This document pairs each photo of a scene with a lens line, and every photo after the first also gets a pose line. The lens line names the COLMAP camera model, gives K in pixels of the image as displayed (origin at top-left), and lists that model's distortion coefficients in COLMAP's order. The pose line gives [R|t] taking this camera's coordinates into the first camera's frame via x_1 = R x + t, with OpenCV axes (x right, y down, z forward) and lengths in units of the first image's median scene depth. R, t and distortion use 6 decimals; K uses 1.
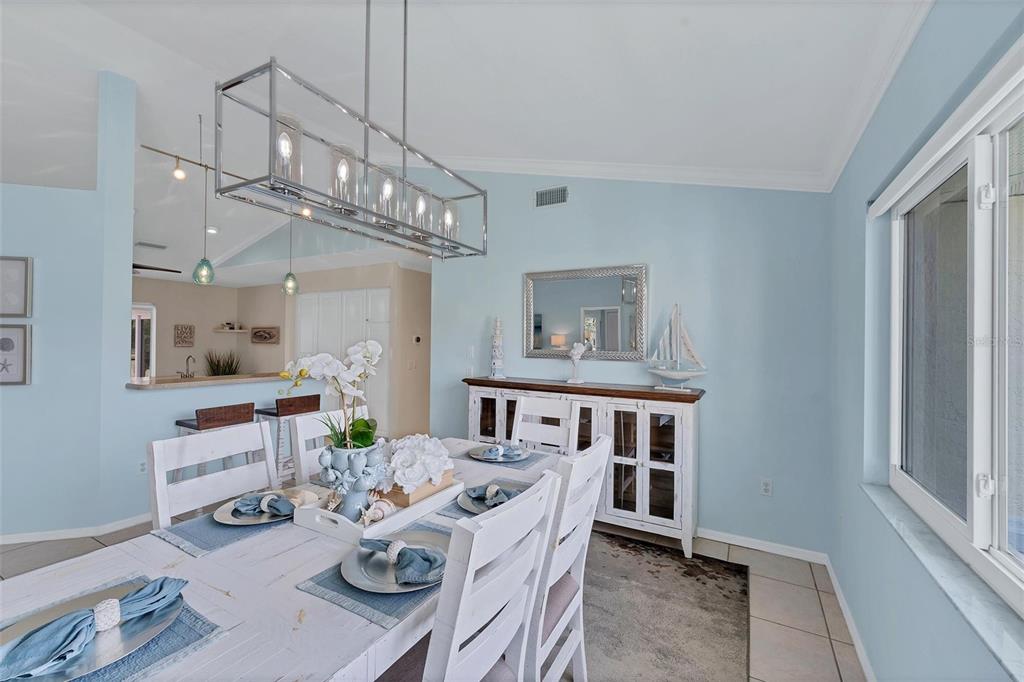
lens RADIAL K [[421.4, 0, 515.7], [0, 421.4, 341.6], [0, 0, 1]] dist [-0.000814, -0.000724]
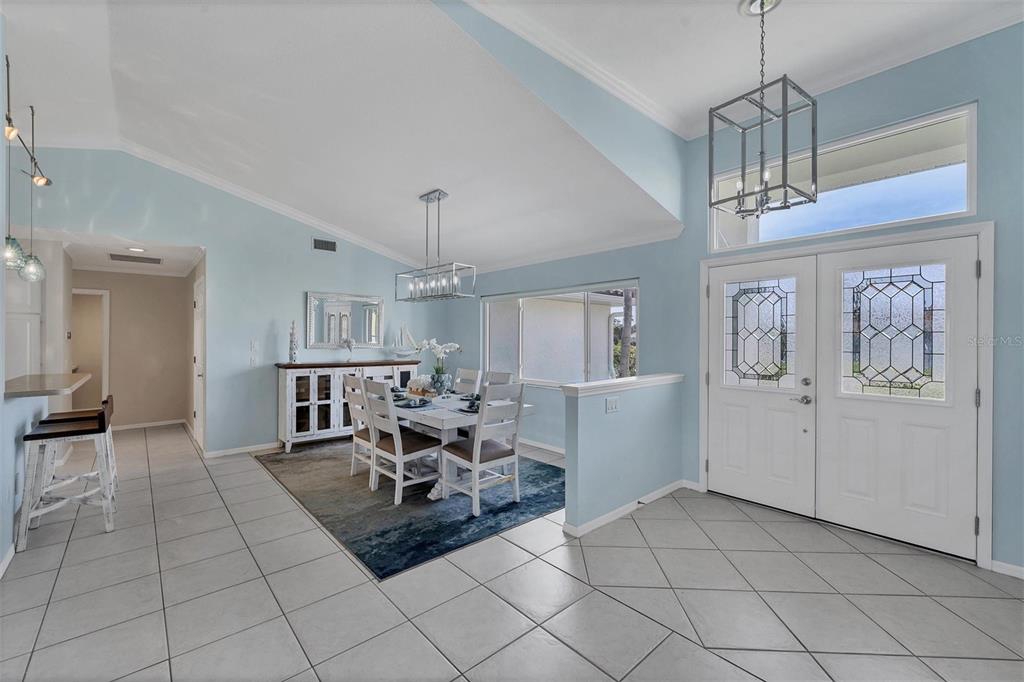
lens RADIAL K [[421.4, 0, 509.4], [0, 421.4, 338.5], [0, 0, 1]] dist [-0.000814, -0.000724]
pose [[0.331547, -0.006718, 0.943415, -1.190621], [-0.004200, 0.999954, 0.008597, -0.013475], [-0.943429, -0.006813, 0.331504, -0.169343]]
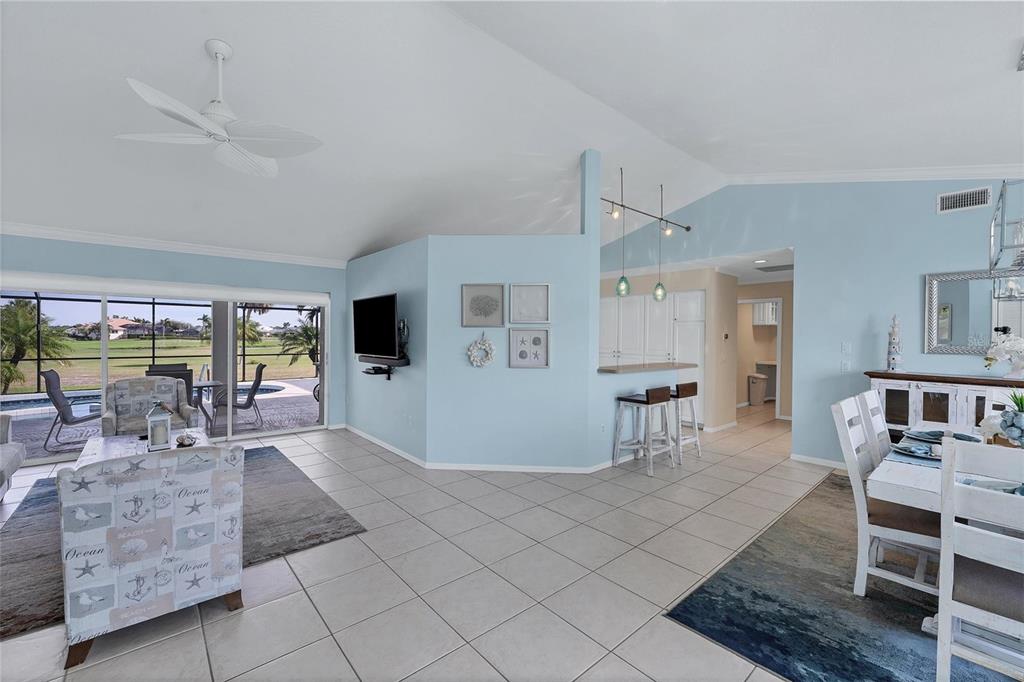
lens RADIAL K [[421.4, 0, 509.5], [0, 421.4, 340.6], [0, 0, 1]] dist [-0.000814, -0.000724]
pose [[0.938737, 0.000147, -0.344633, -0.624592], [0.003146, 0.999955, 0.008997, -0.008215], [0.344619, -0.009530, 0.938694, -0.376644]]
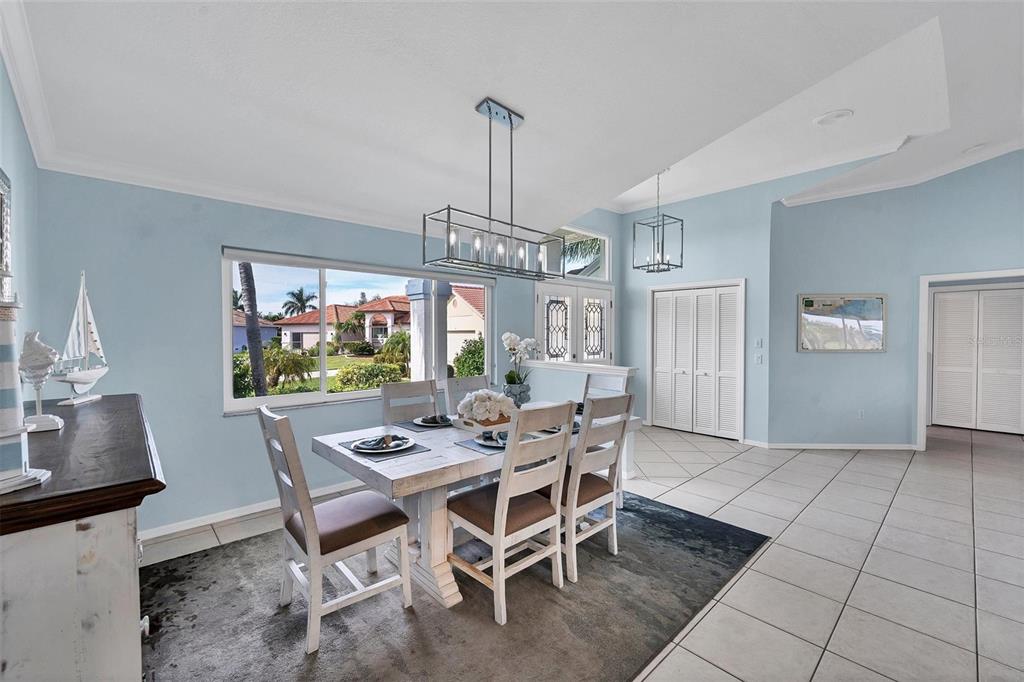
lens RADIAL K [[421.4, 0, 507.0], [0, 421.4, 335.7], [0, 0, 1]] dist [-0.000814, -0.000724]
pose [[-0.947532, -0.010345, 0.319494, -0.401994], [-0.008601, 0.999939, 0.006870, -0.002802], [-0.319545, 0.003762, -0.947564, 1.166338]]
